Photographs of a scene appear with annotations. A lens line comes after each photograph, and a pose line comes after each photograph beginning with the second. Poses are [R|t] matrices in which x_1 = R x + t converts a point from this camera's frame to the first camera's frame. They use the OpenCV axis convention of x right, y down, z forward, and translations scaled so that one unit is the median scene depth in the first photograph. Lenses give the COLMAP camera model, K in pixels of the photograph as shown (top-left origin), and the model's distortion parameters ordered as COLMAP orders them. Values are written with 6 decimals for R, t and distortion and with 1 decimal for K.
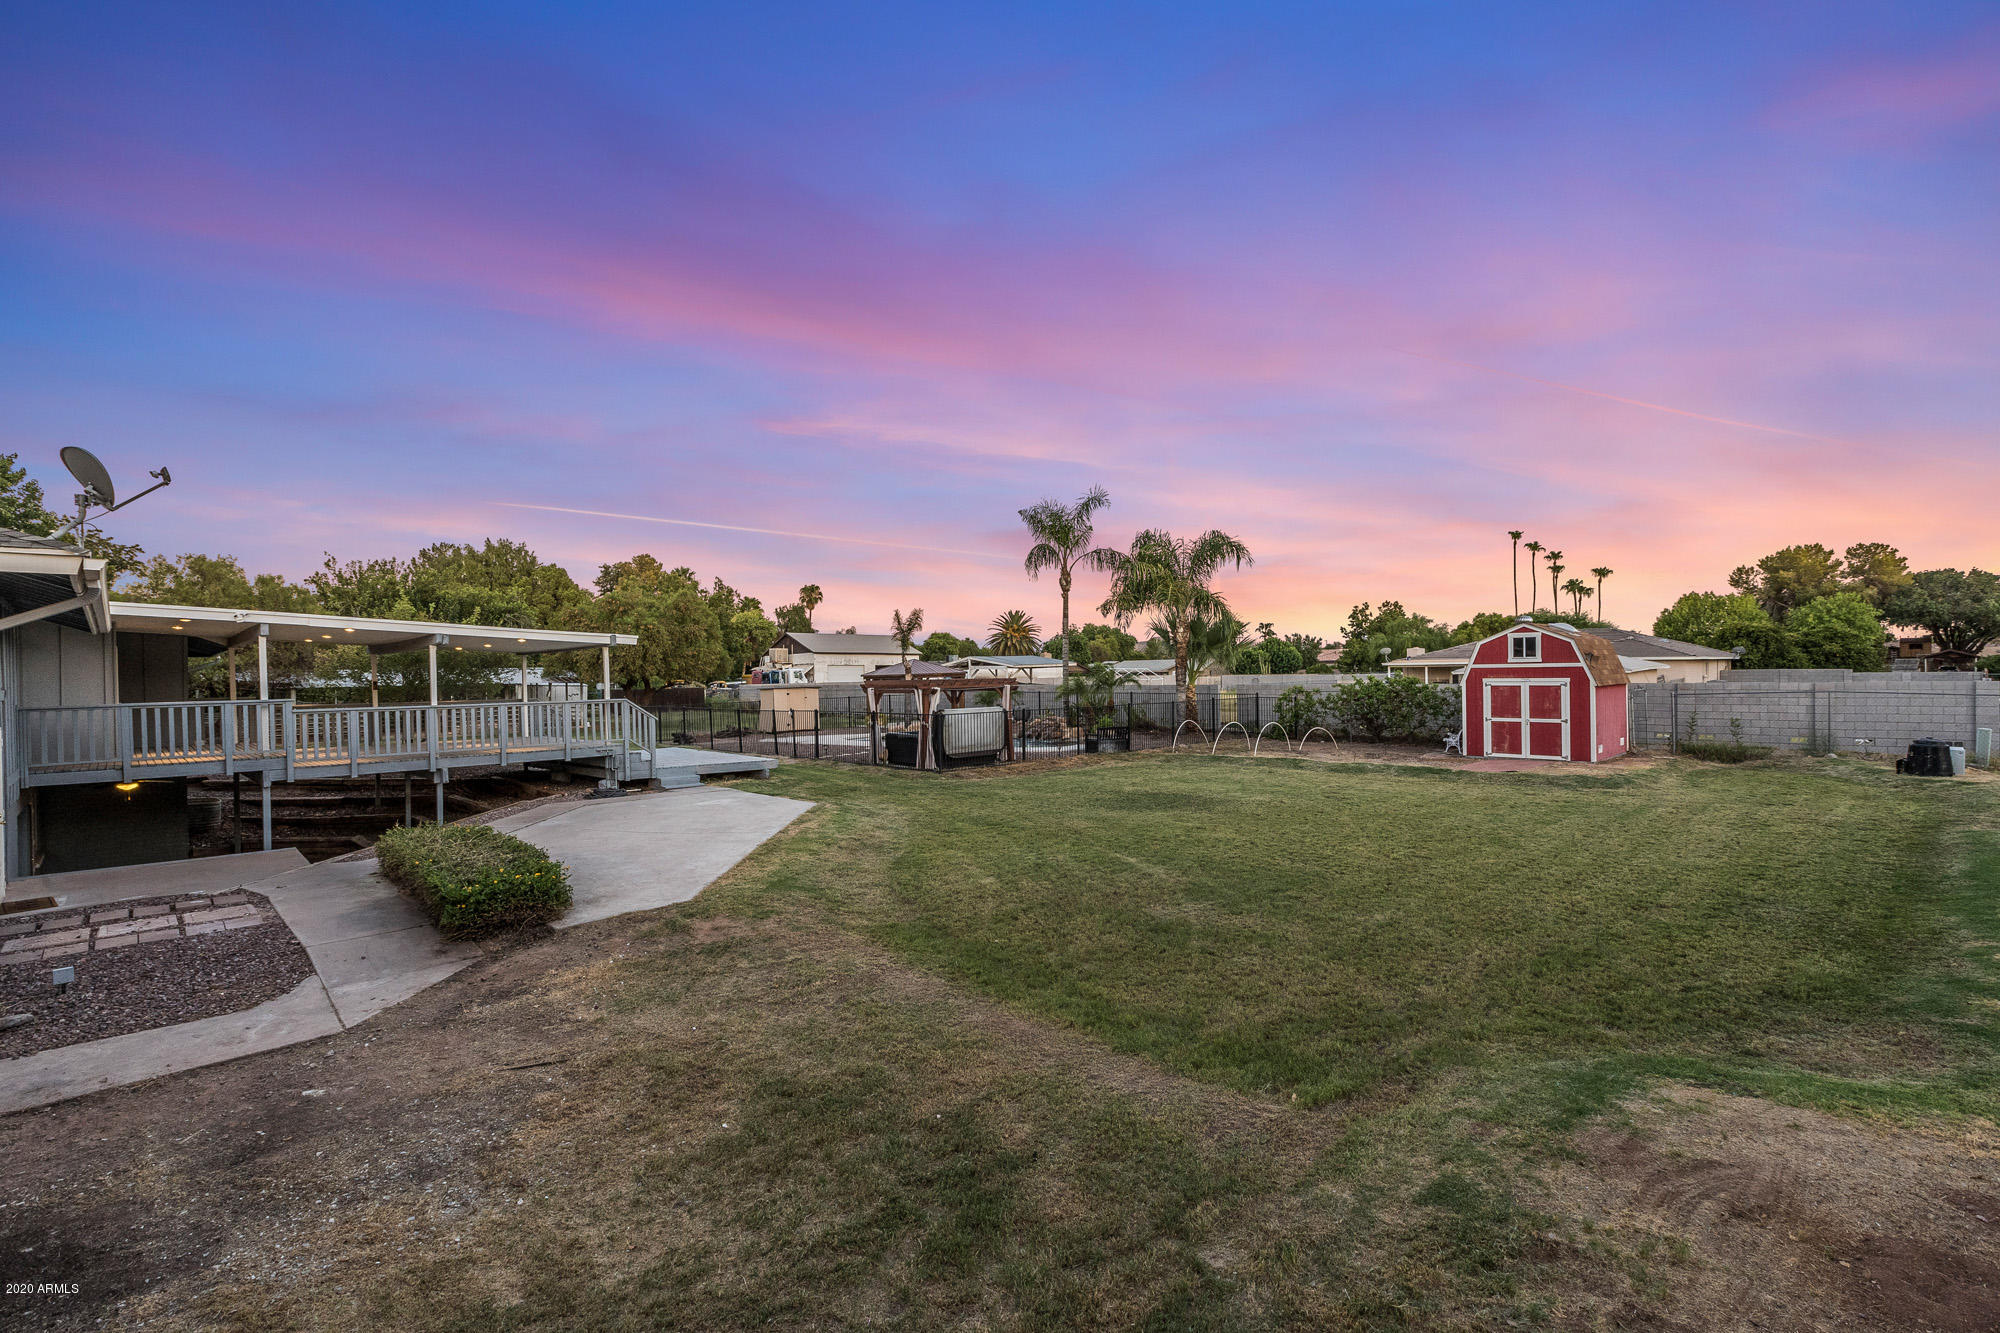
lens RADIAL K [[902.1, 0, 1002.1], [0, 902.1, 675.6], [0, 0, 1]] dist [0.009170, -0.002738]
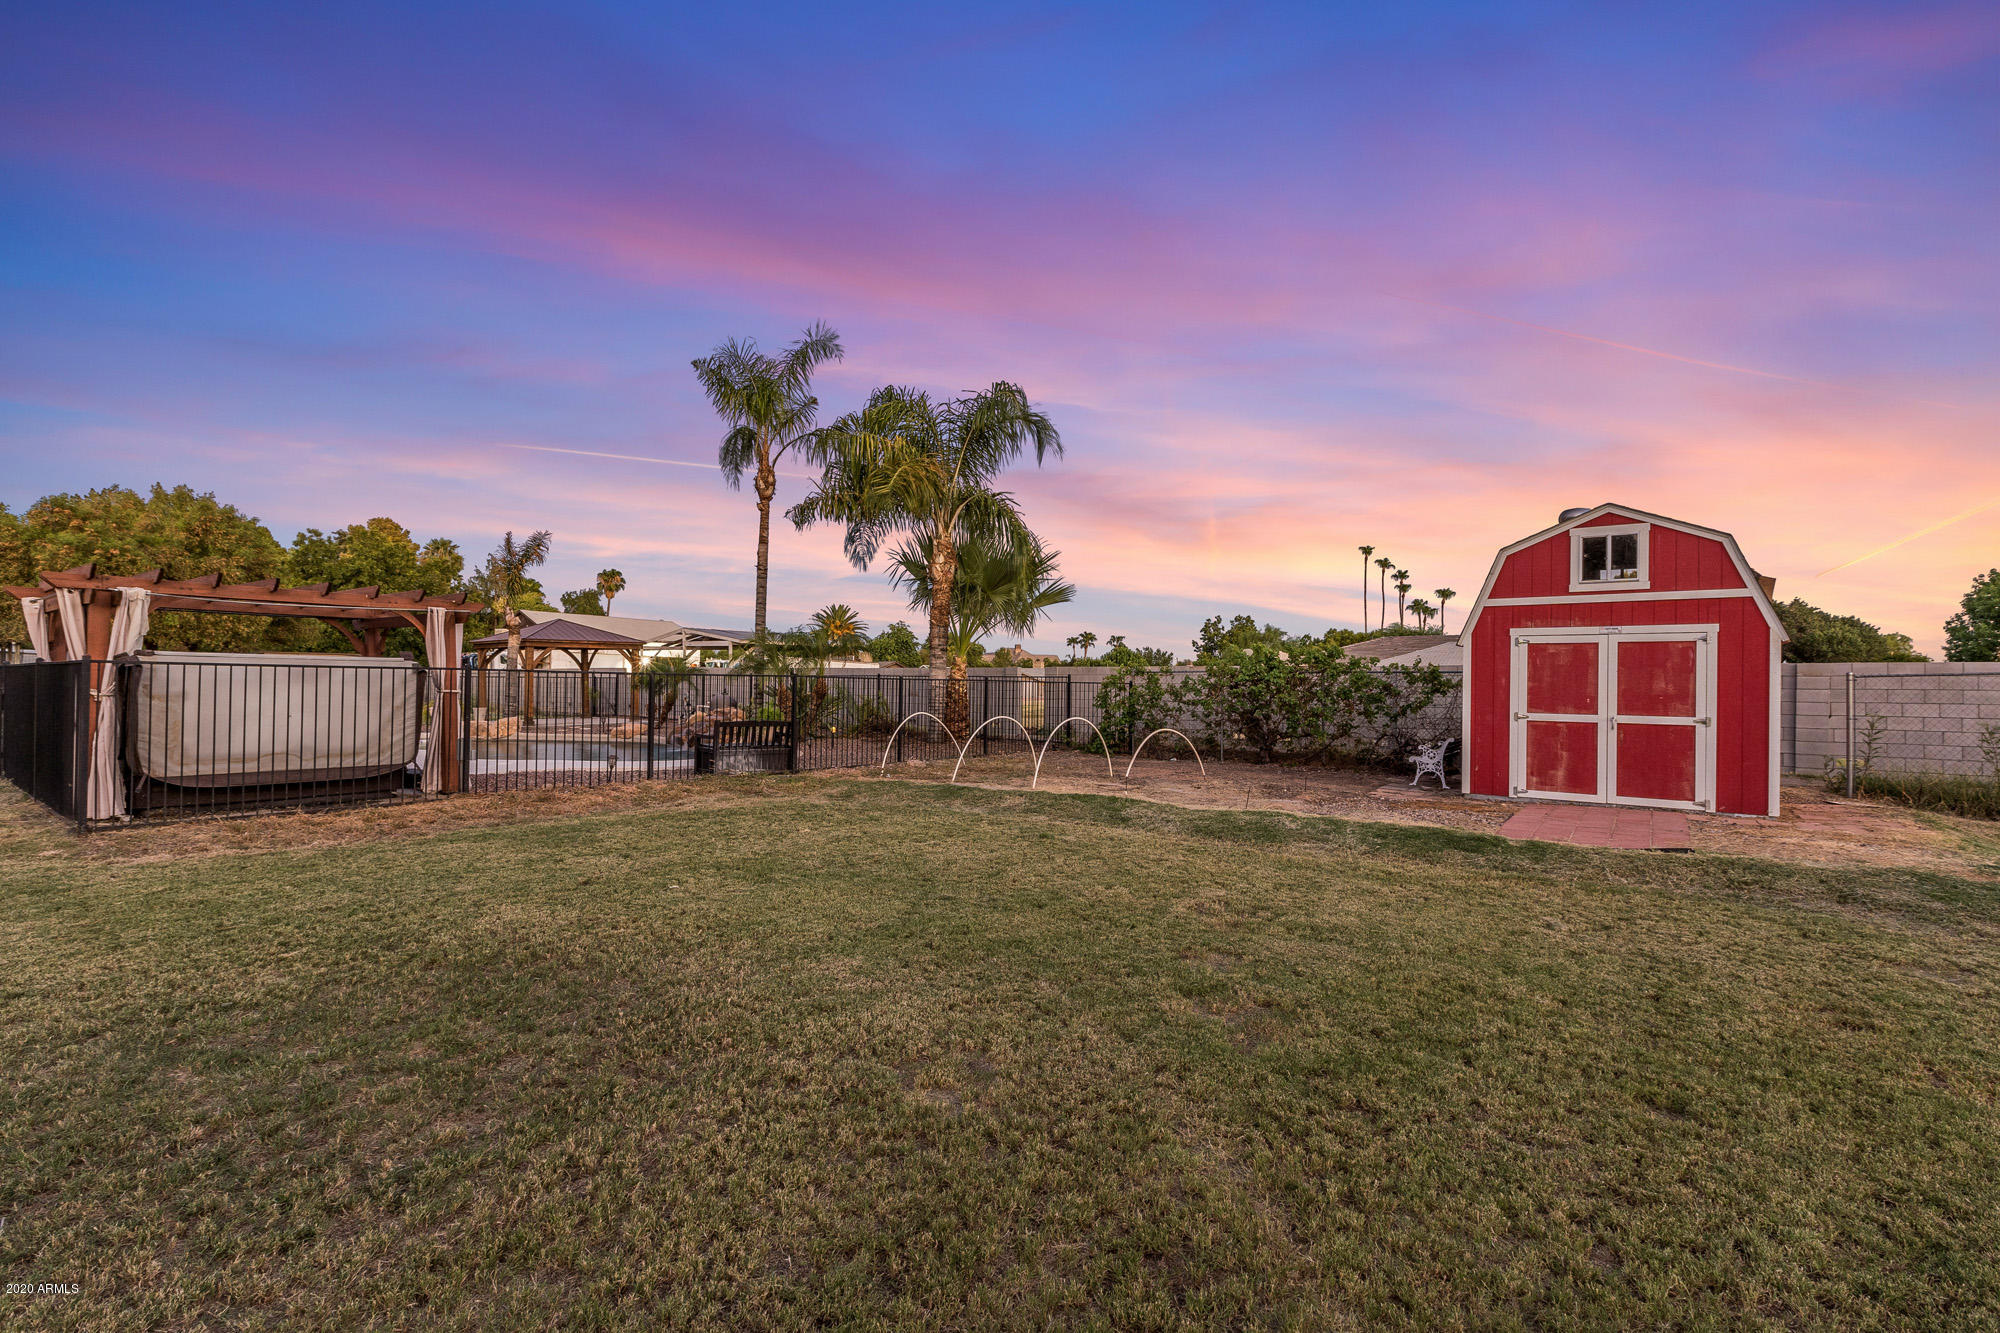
lens RADIAL K [[902.1, 0, 991.1], [0, 902.1, 666.9], [0, 0, 1]] dist [0.009170, -0.002738]
pose [[0.989444, 0.031511, 0.141447, 0.152854], [-0.027969, 0.999245, -0.026956, 0.032334], [-0.142190, 0.022715, 0.989579, 0.435866]]
